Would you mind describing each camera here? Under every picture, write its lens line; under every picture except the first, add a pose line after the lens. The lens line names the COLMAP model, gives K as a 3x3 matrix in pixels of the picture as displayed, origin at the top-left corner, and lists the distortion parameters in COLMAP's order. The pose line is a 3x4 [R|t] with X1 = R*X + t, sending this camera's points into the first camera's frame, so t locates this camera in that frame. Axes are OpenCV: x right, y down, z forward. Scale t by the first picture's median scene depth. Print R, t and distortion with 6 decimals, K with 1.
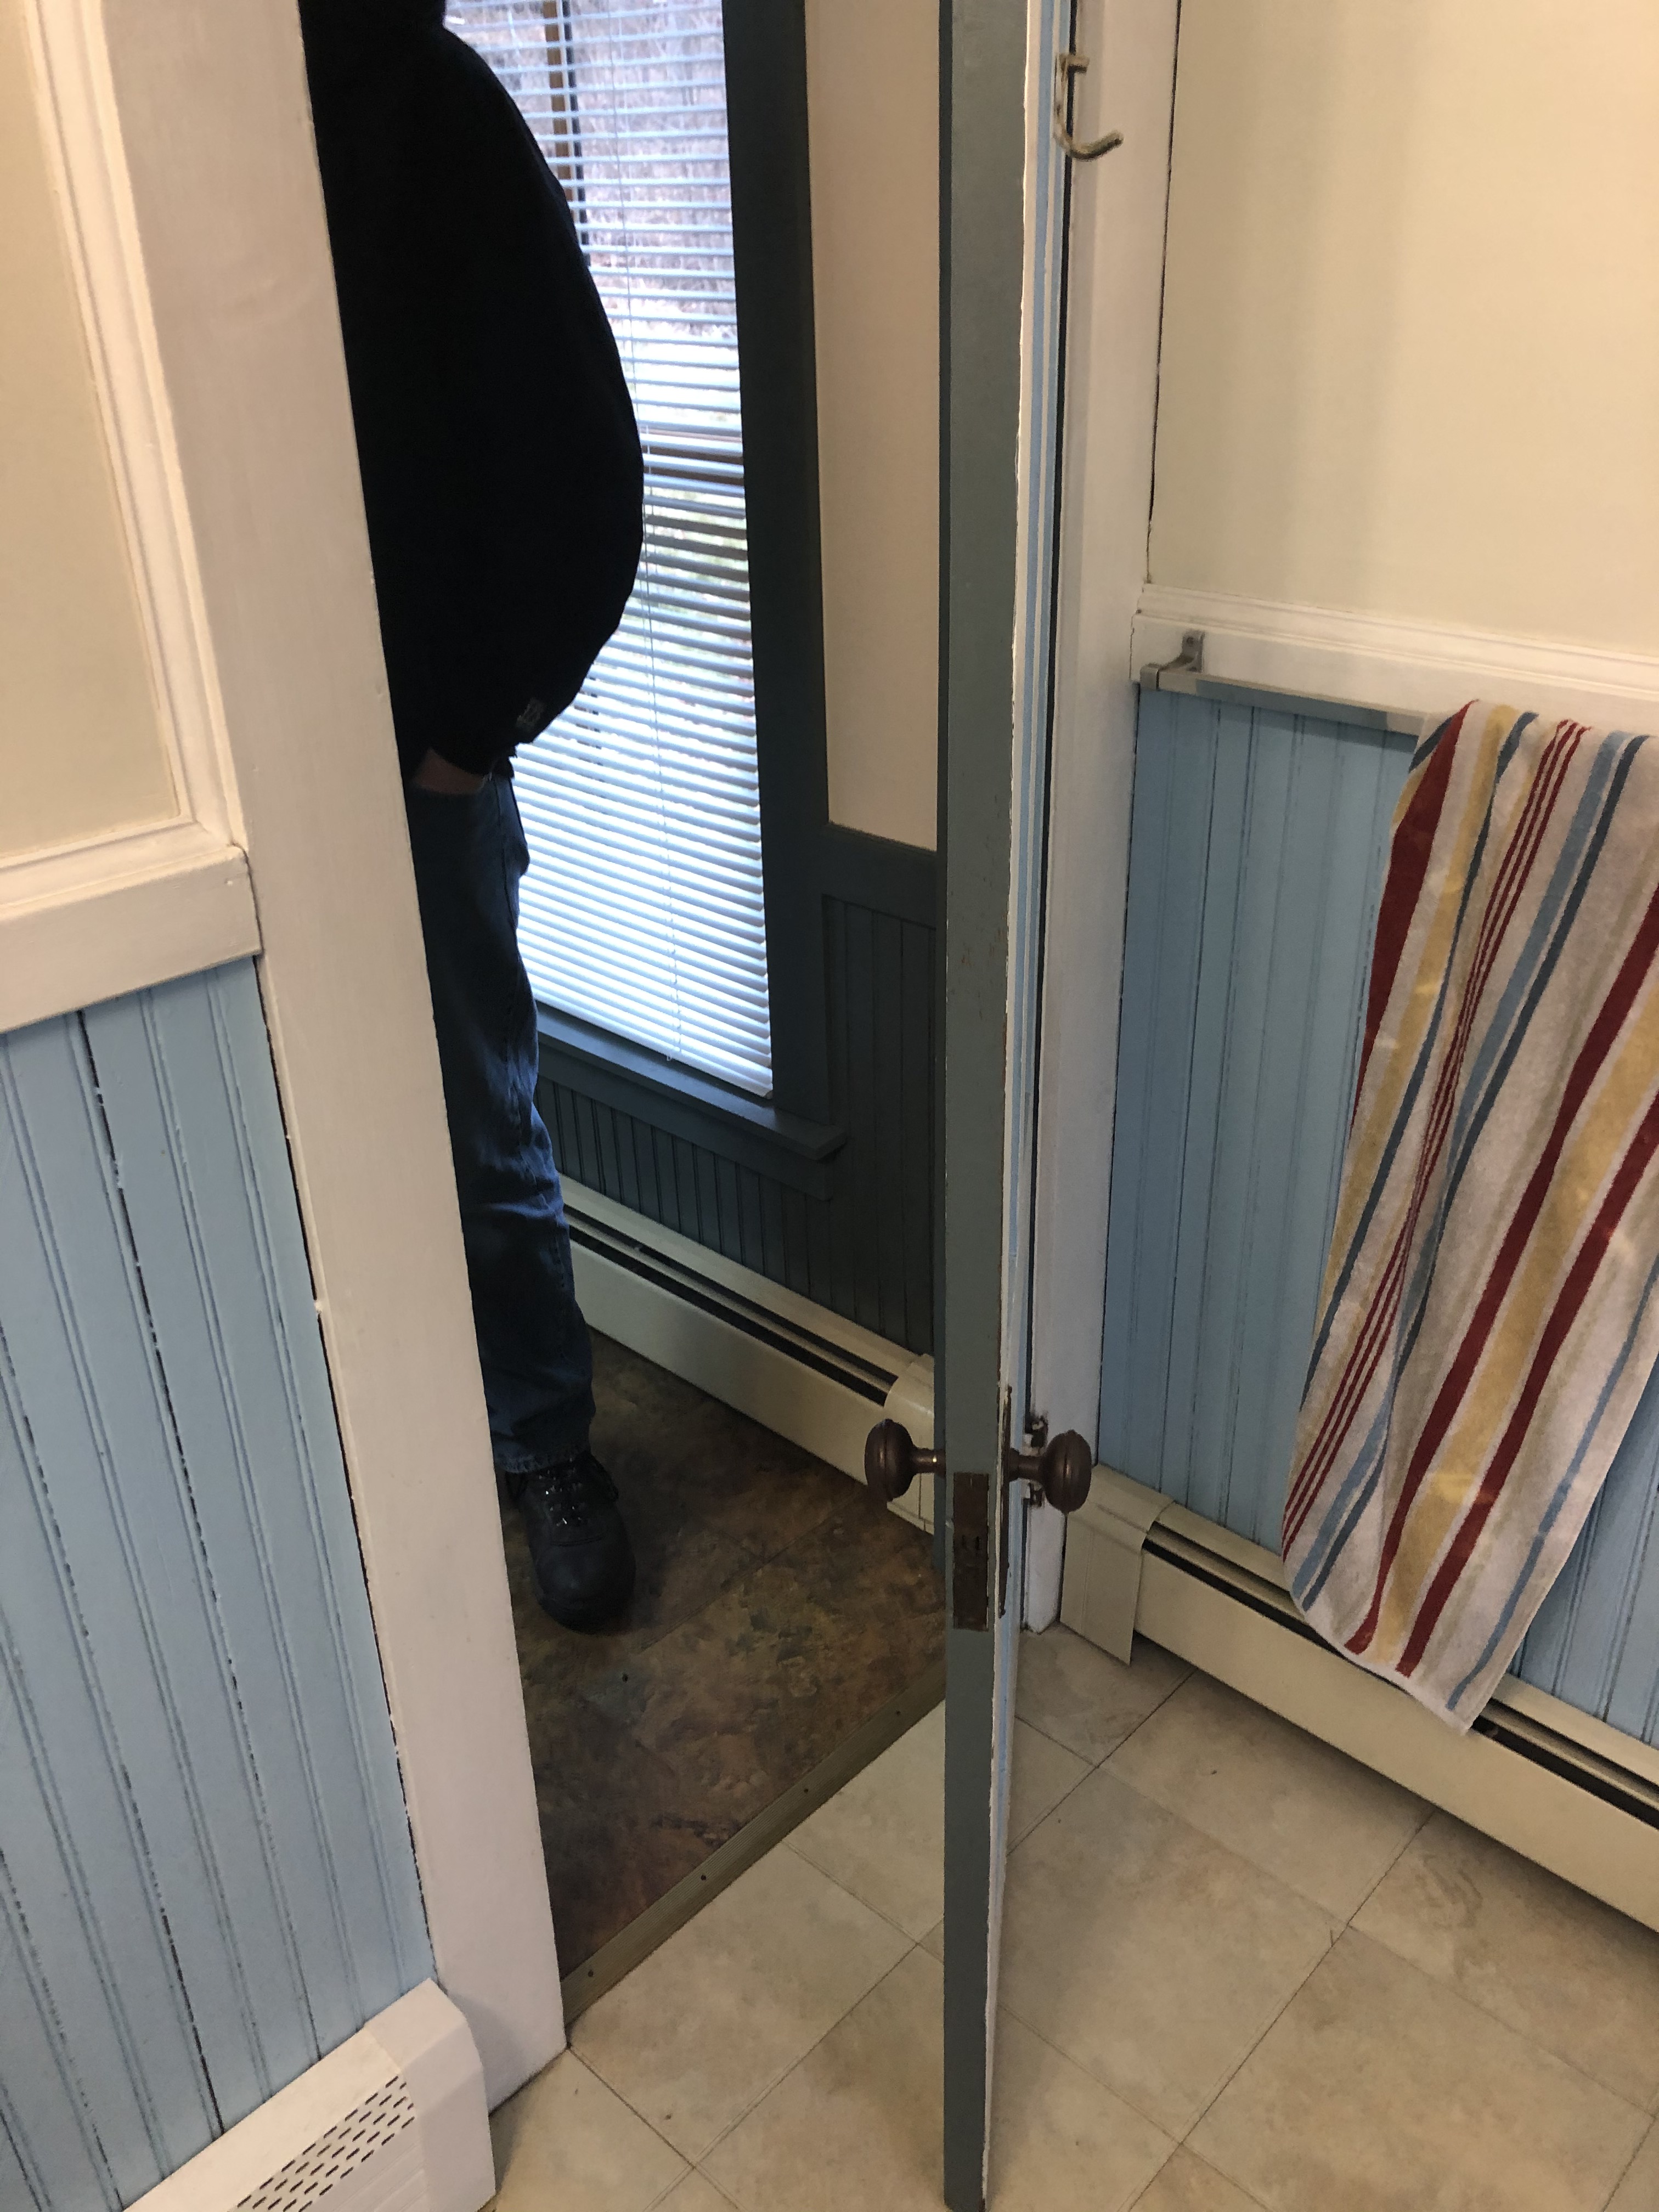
lens RADIAL K [[1824.9, 0, 841.0], [0, 1824.9, 1078.5], [0, 0, 1]] dist [0.035965, -0.035489]
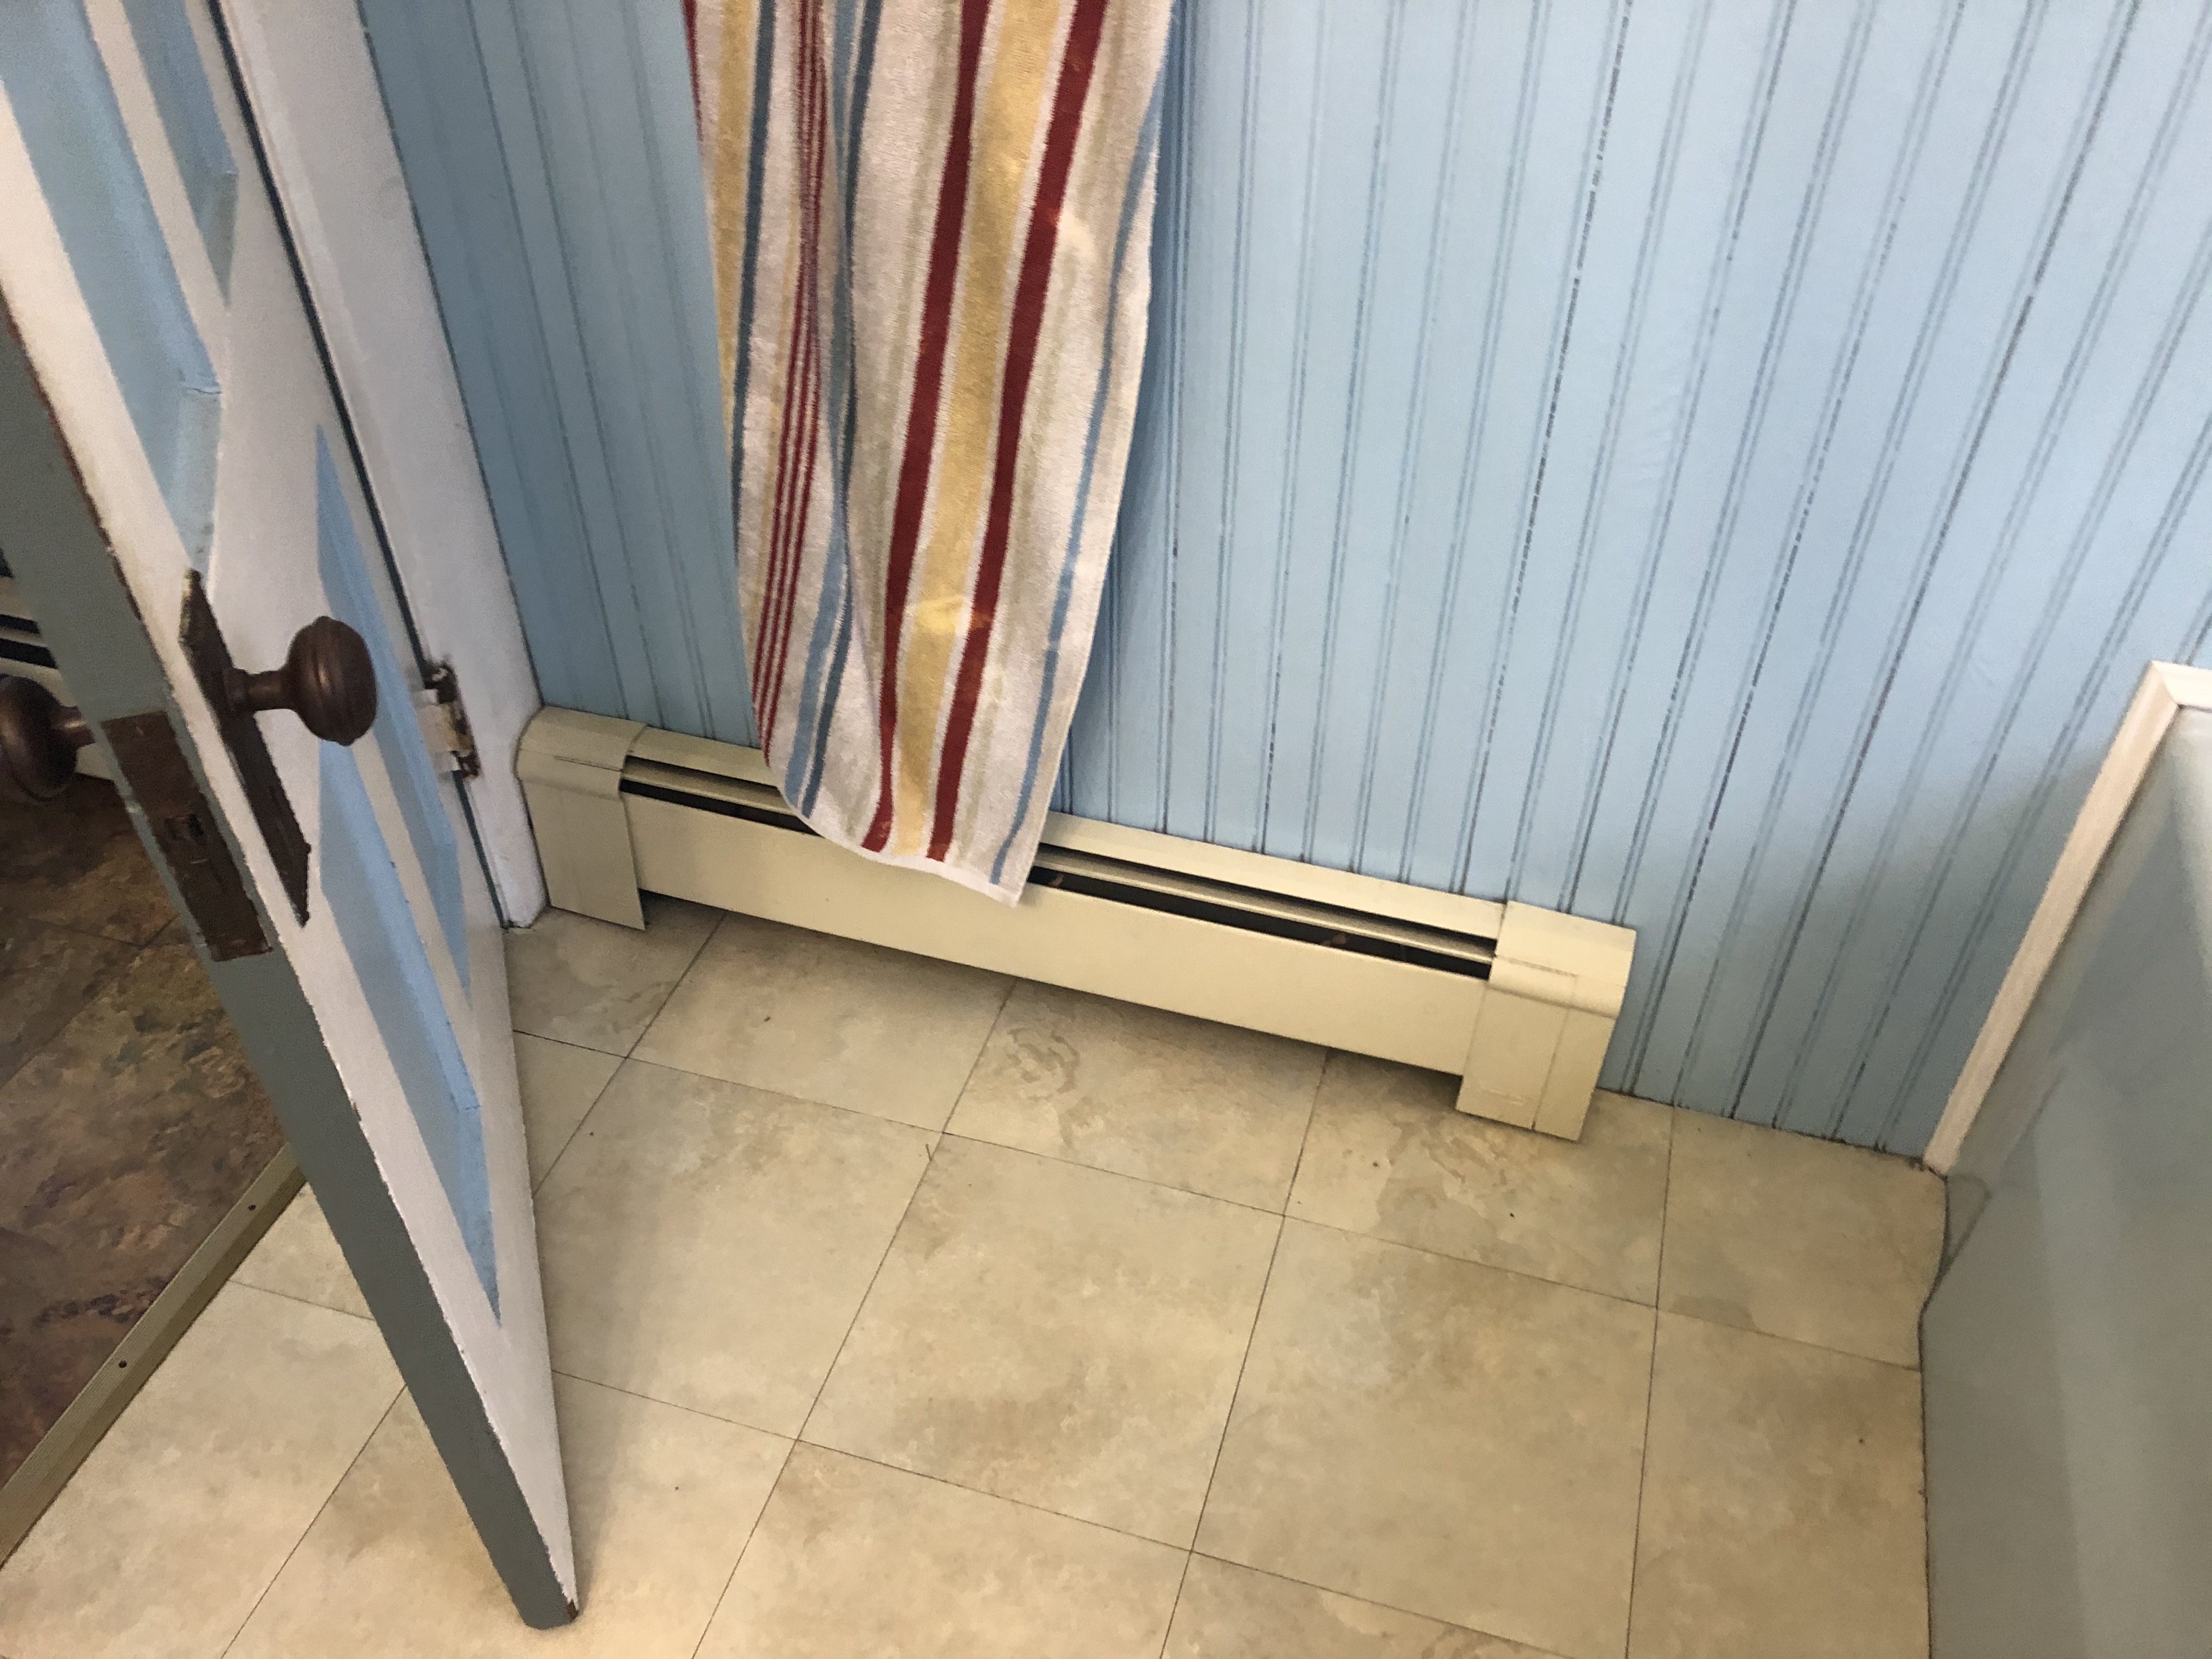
lens RADIAL K [[1824.9, 0, 1113.7], [0, 1824.9, 827.5], [0, 0, 1]] dist [0.035965, -0.035489]
pose [[0.904388, -0.270857, 0.329725, 0.114643], [0.169877, 0.937380, 0.304073, 0.079698], [-0.391438, -0.218987, 0.893768, 0.246979]]
